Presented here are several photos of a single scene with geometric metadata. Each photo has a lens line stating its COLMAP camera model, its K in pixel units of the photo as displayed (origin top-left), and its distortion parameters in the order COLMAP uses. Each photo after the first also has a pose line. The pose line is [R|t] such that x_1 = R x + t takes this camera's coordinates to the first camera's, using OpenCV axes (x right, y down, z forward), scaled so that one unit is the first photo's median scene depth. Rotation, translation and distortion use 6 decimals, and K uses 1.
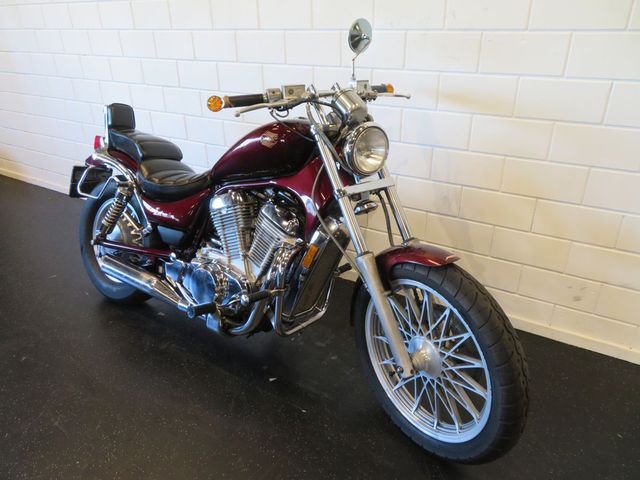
lens RADIAL K [[458.8, 0, 320.0], [0, 458.8, 240.0], [0, 0, 1]] dist [-0.010418, 0.004005]
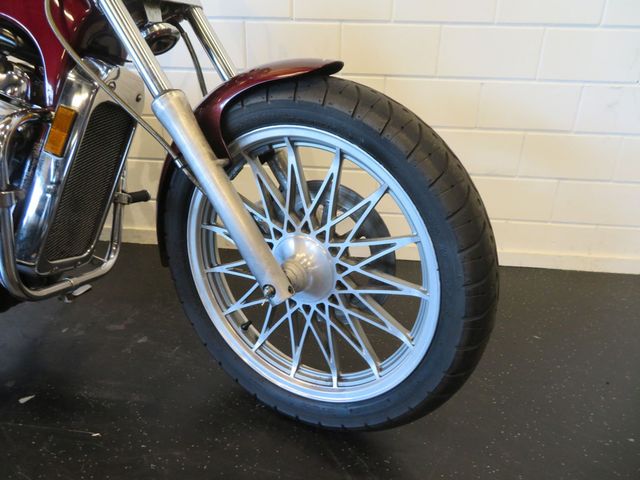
lens RADIAL K [[458.8, 0, 320.0], [0, 458.8, 240.0], [0, 0, 1]] dist [-0.010418, 0.004005]
pose [[0.898388, -0.139925, 0.416317, 0.010192], [0.159943, 0.987035, -0.013403, 0.226090], [-0.409045, 0.078628, 0.909121, 0.447616]]
